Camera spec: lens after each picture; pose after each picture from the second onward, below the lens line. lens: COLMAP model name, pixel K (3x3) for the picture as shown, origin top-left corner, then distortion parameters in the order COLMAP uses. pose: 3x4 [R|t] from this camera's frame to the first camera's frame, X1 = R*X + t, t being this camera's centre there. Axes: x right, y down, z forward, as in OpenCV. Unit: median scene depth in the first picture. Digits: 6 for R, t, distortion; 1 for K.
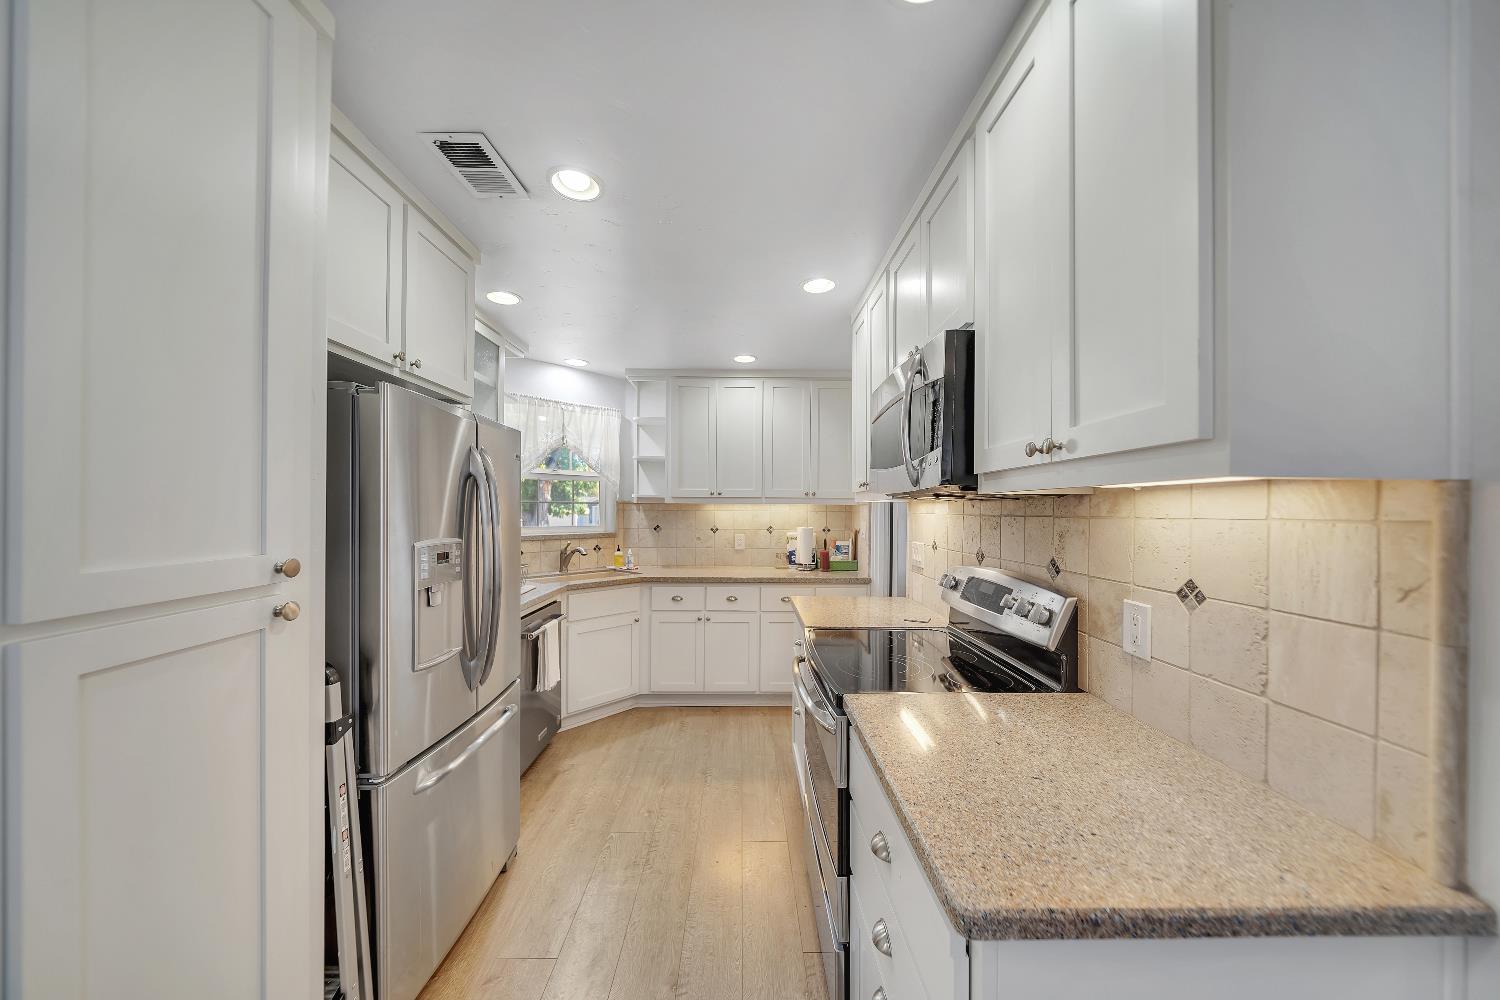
lens RADIAL K [[516.6, 0, 750.0], [0, 516.6, 500.0], [0, 0, 1]] dist [0.000038, 0.000011]
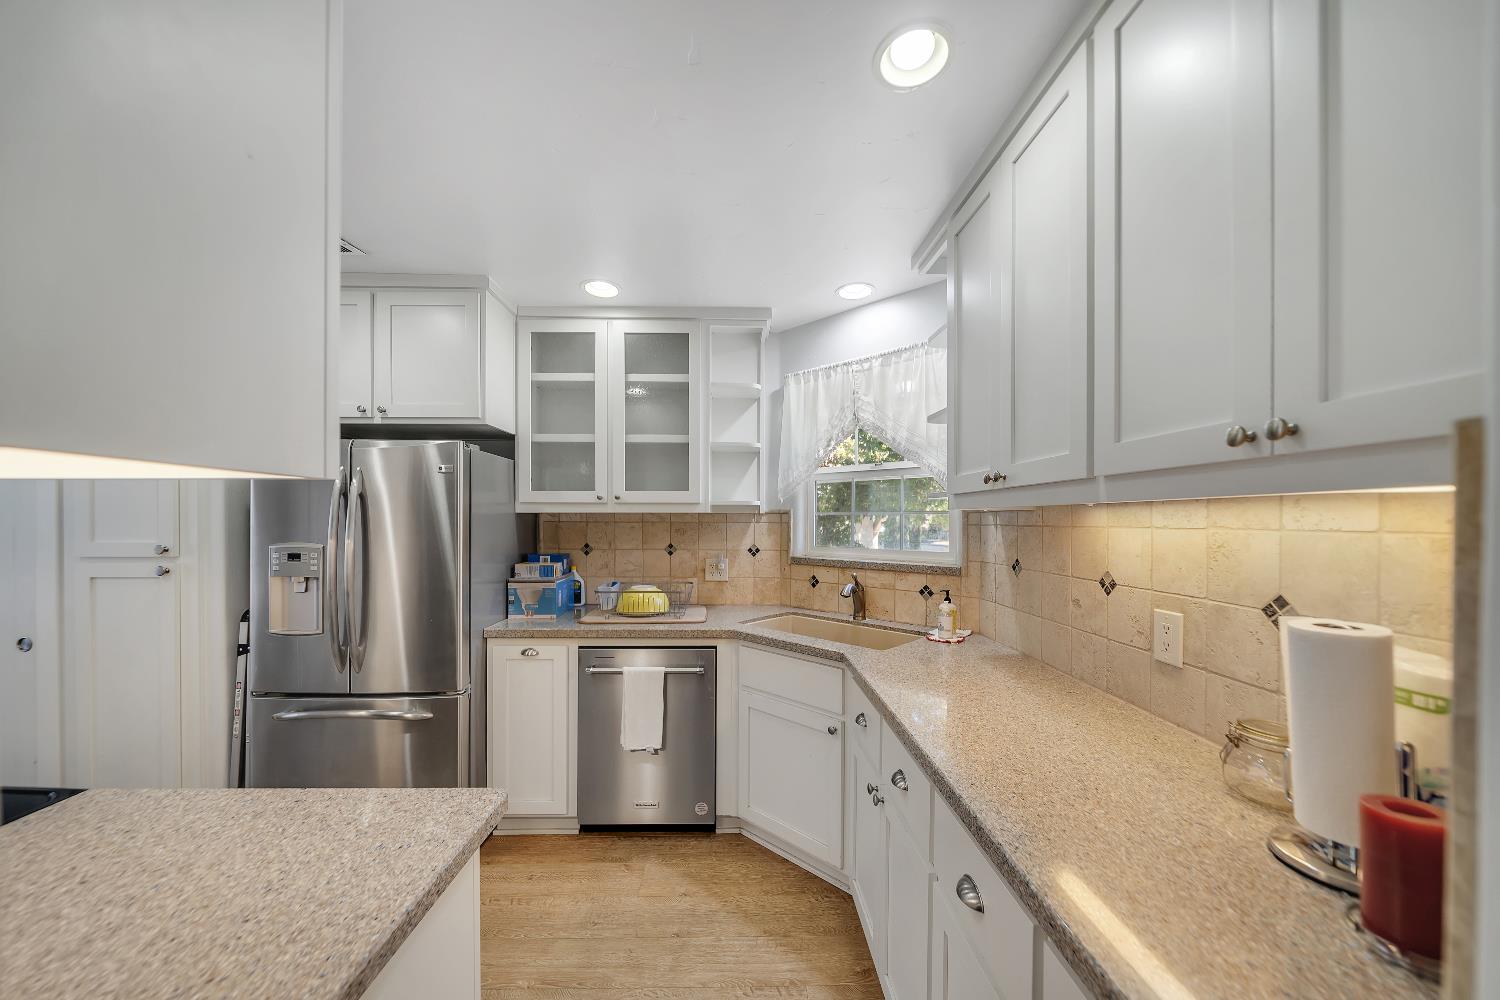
lens RADIAL K [[520.9, 0, 746.4], [0, 520.9, 523.5], [0, 0, 1]] dist [-0.000078, -0.000024]
pose [[0.003487, -0.002917, -0.999990, 0.294598], [0.014574, 0.999890, -0.002866, 0.017477], [0.999888, -0.014564, 0.003529, 0.842570]]
